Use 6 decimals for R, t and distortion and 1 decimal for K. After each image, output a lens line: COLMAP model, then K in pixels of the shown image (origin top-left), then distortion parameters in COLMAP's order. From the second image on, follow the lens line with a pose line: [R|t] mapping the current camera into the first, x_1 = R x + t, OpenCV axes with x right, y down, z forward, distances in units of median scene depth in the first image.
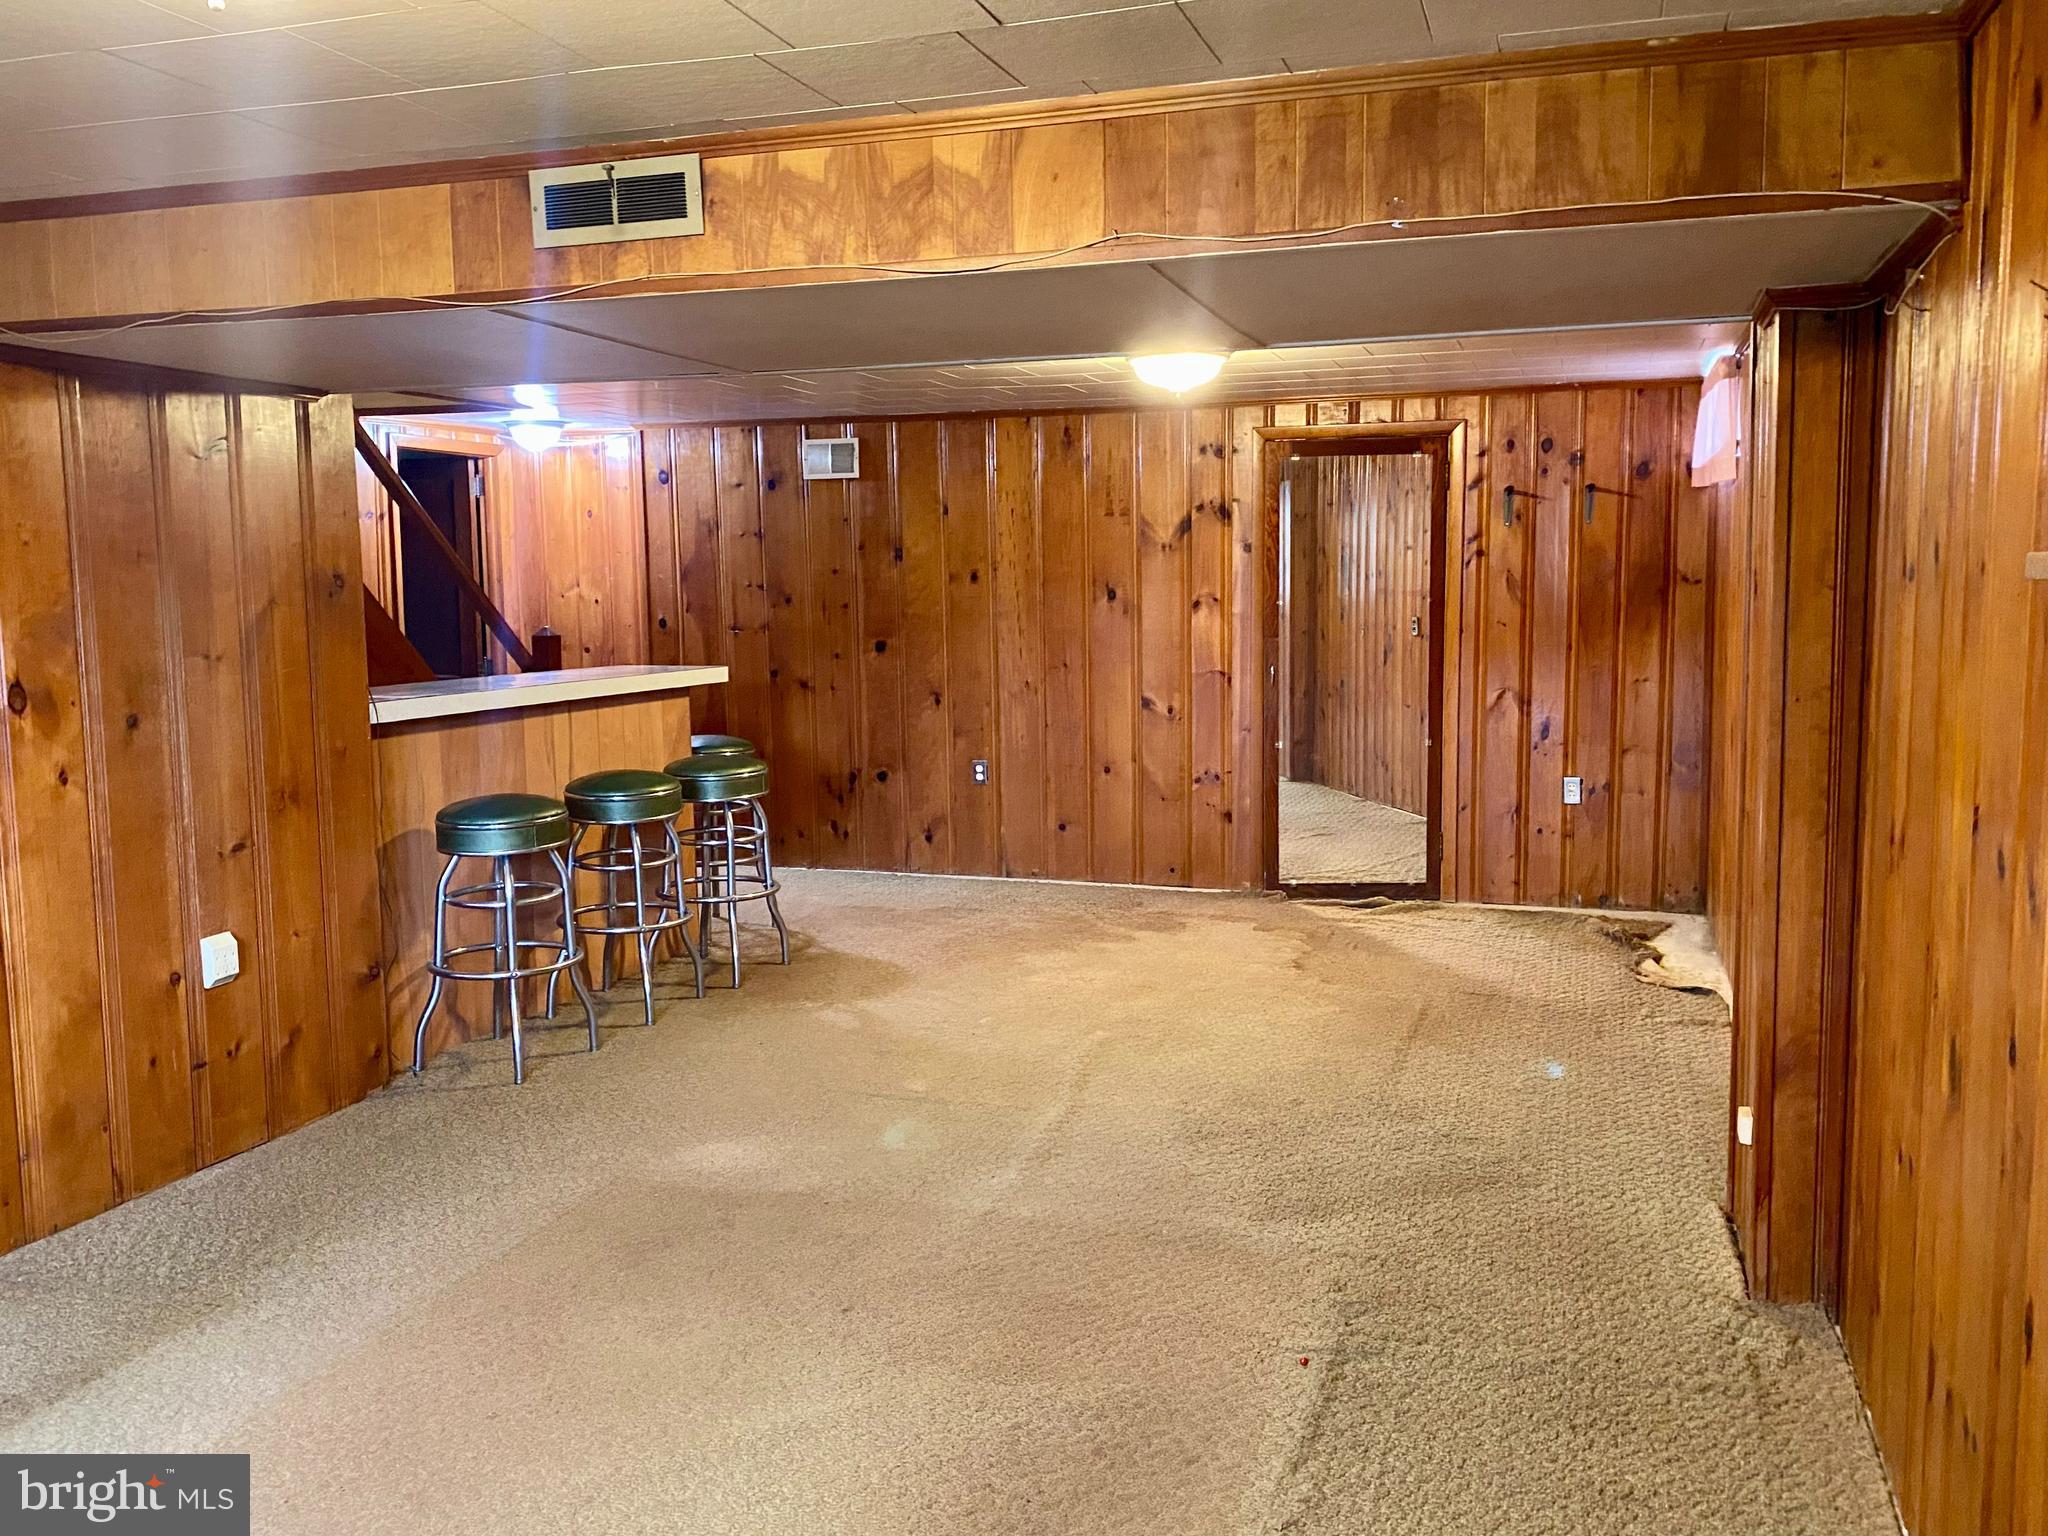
lens RADIAL K [[1688.5, 0, 1031.2], [0, 1688.5, 766.8], [0, 0, 1]] dist [0.000591, 0.000929]
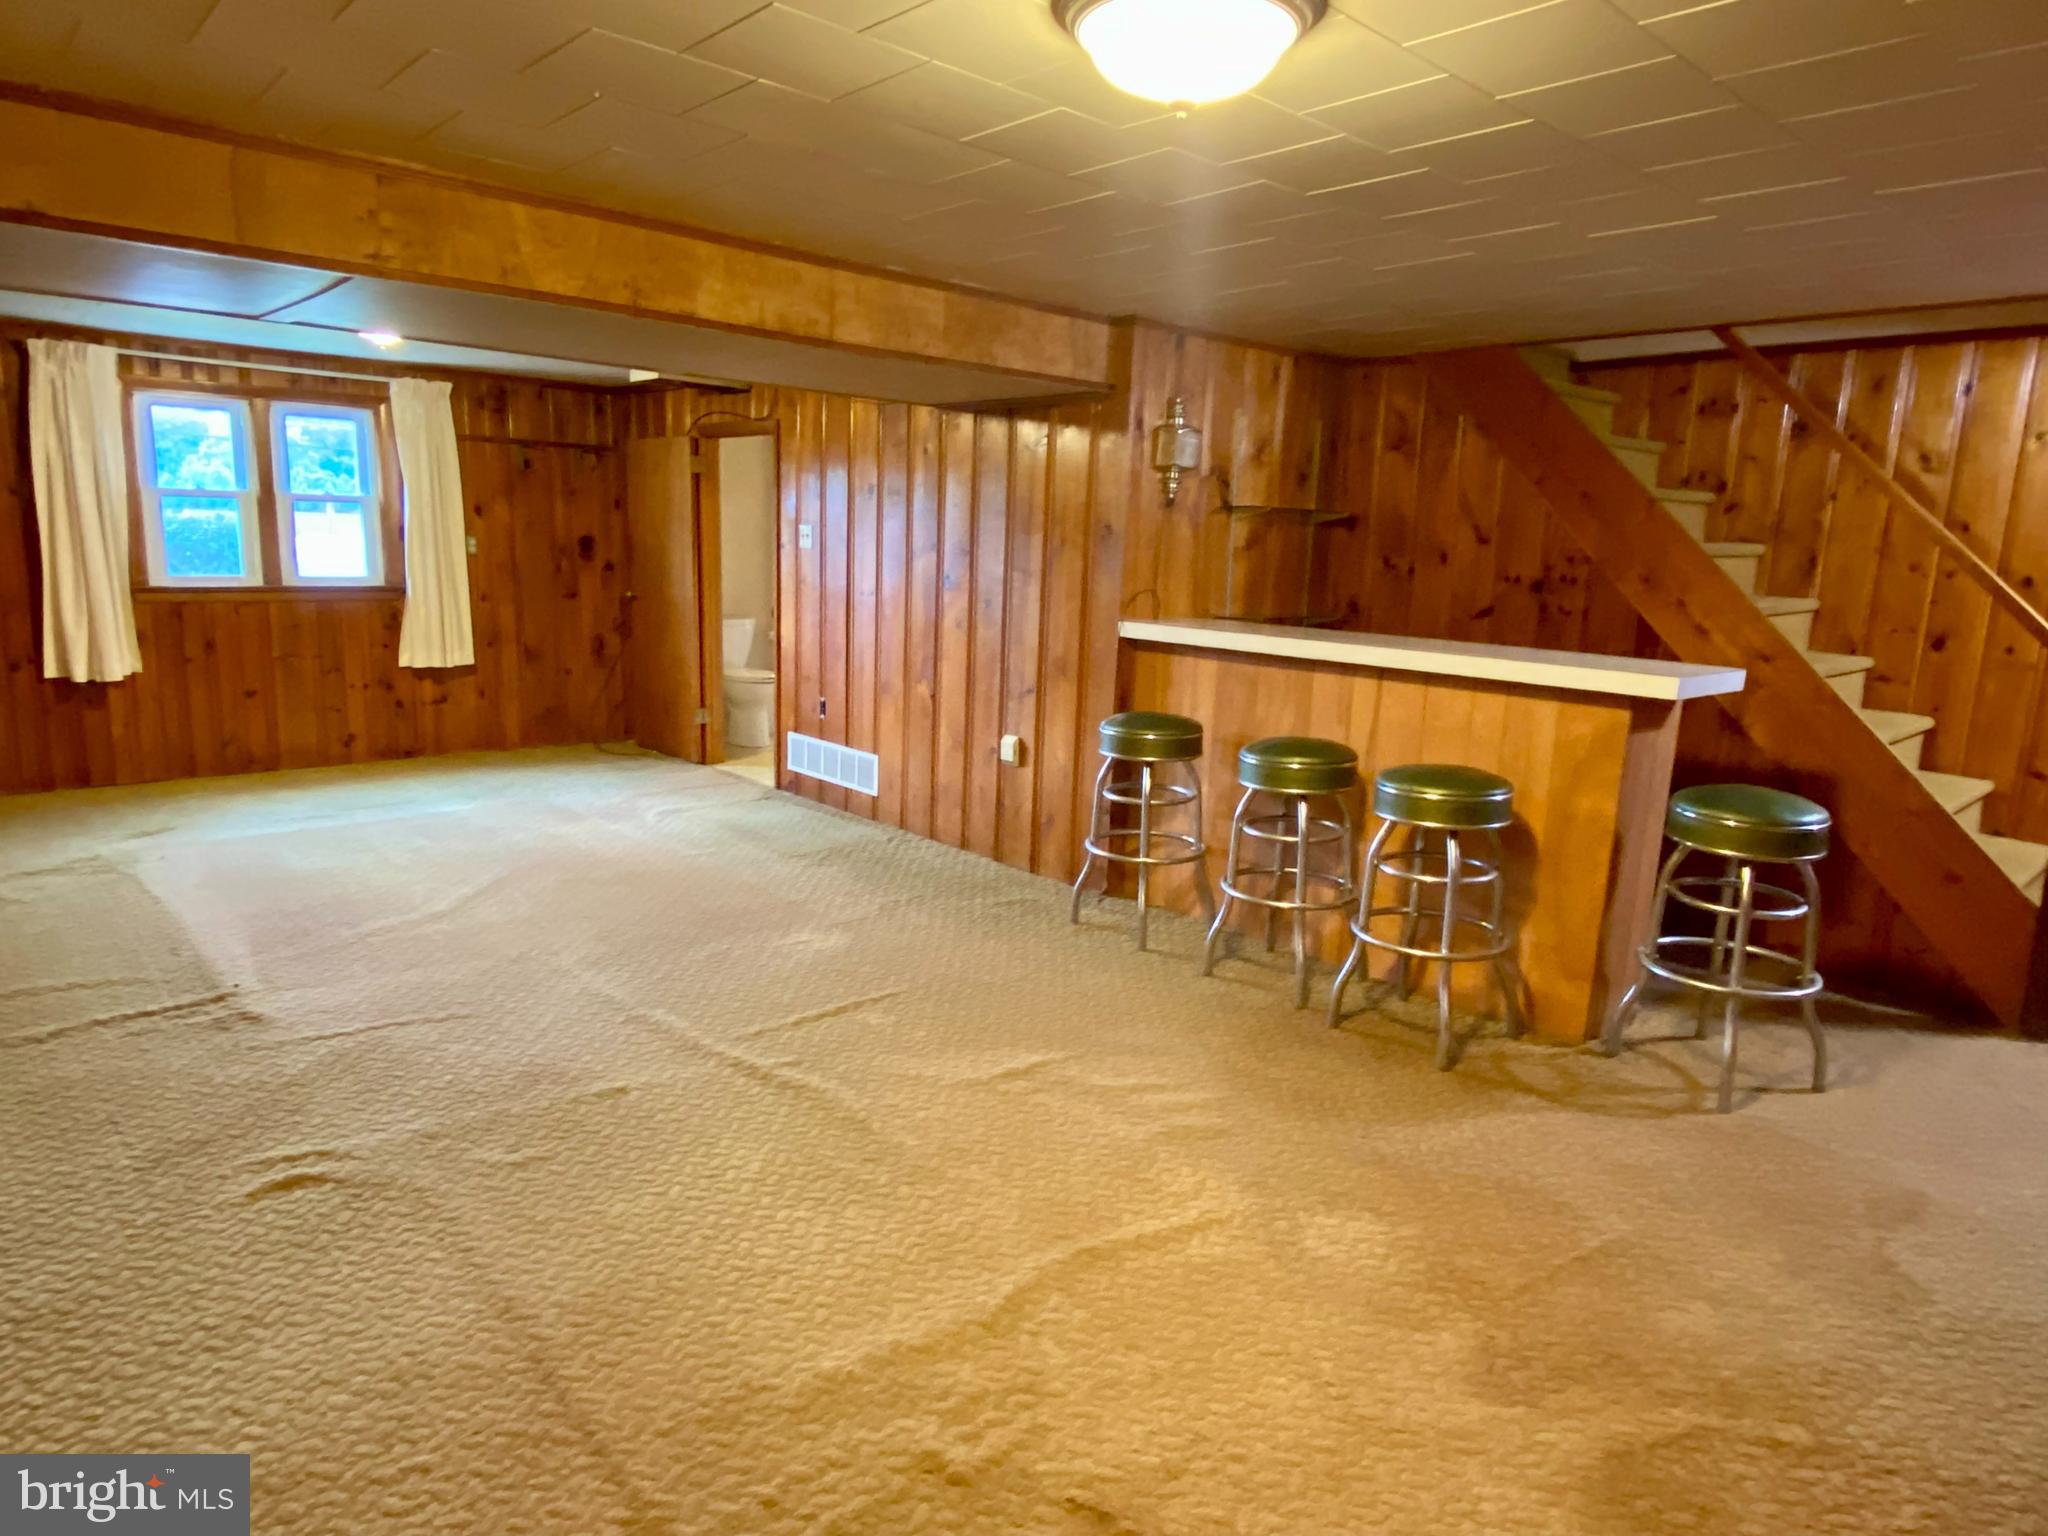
lens RADIAL K [[1198.8, 0, 1042.4], [0, 1198.8, 766.5], [0, 0, 1]] dist [-0.001378, -0.001362]
pose [[-0.481786, 0.159915, -0.861574, 0.476319], [-0.124490, 0.960745, 0.247936, -0.151527], [0.867401, 0.226709, -0.442965, 1.341966]]
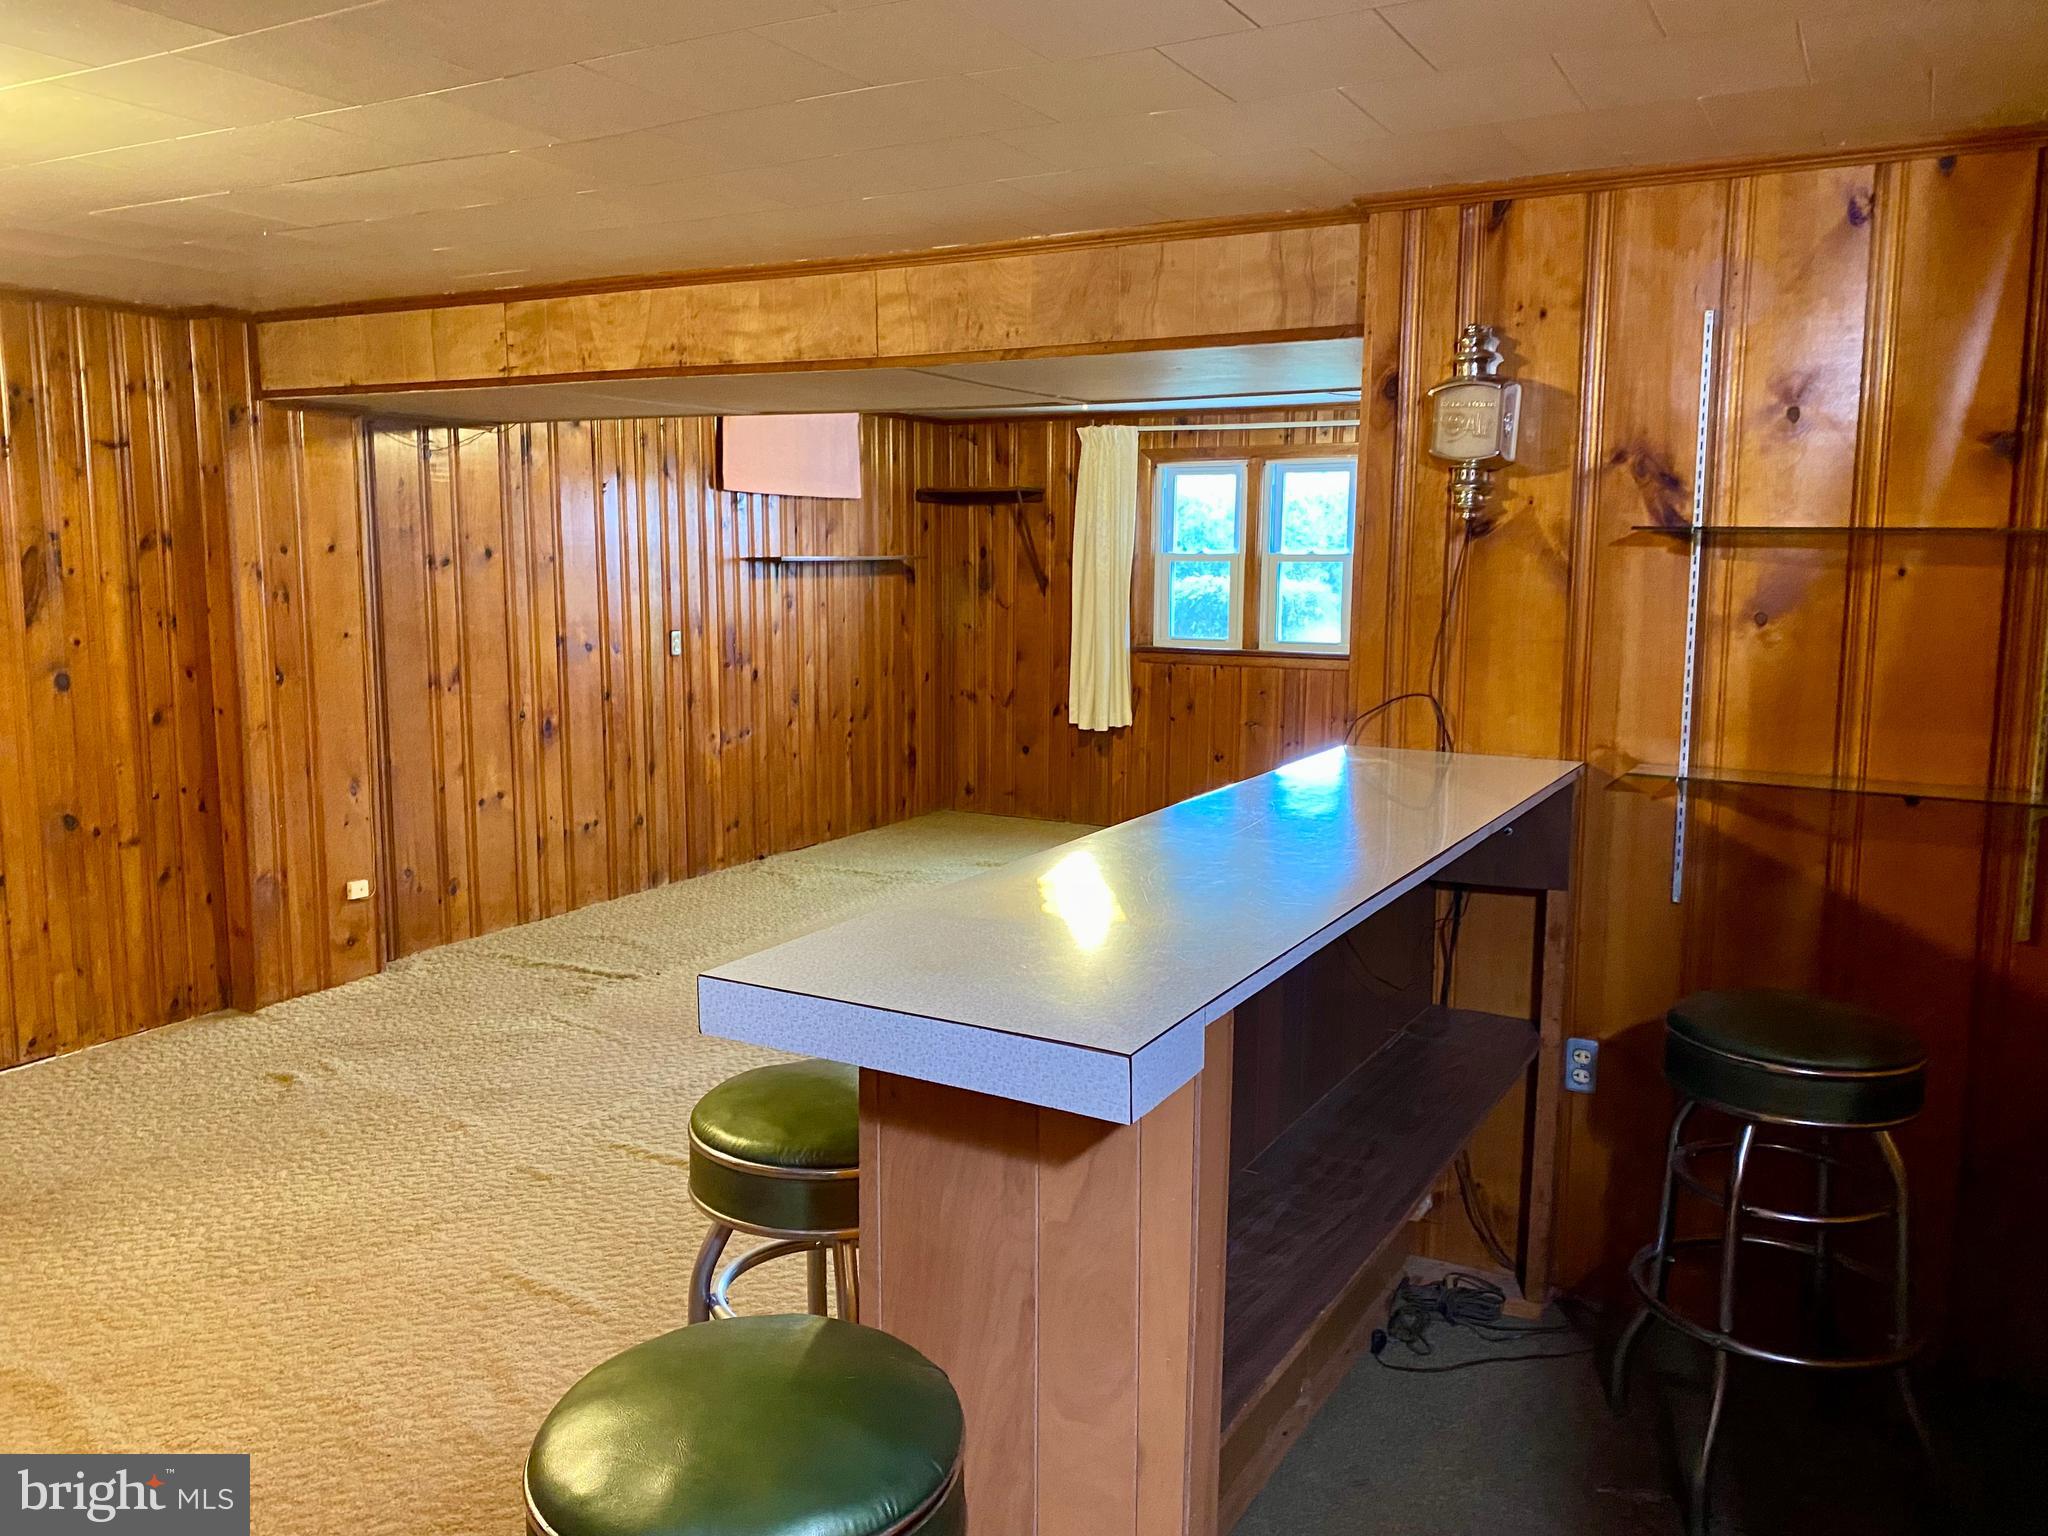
lens RADIAL K [[1555.8, 0, 1029.7], [0, 1555.8, 763.7], [0, 0, 1]] dist [0.052086, -0.000806]
pose [[-0.982252, -0.022794, 0.186173, -0.373543], [0.023016, 0.970439, 0.240247, -0.194093], [-0.186146, 0.240268, -0.952691, 1.614417]]
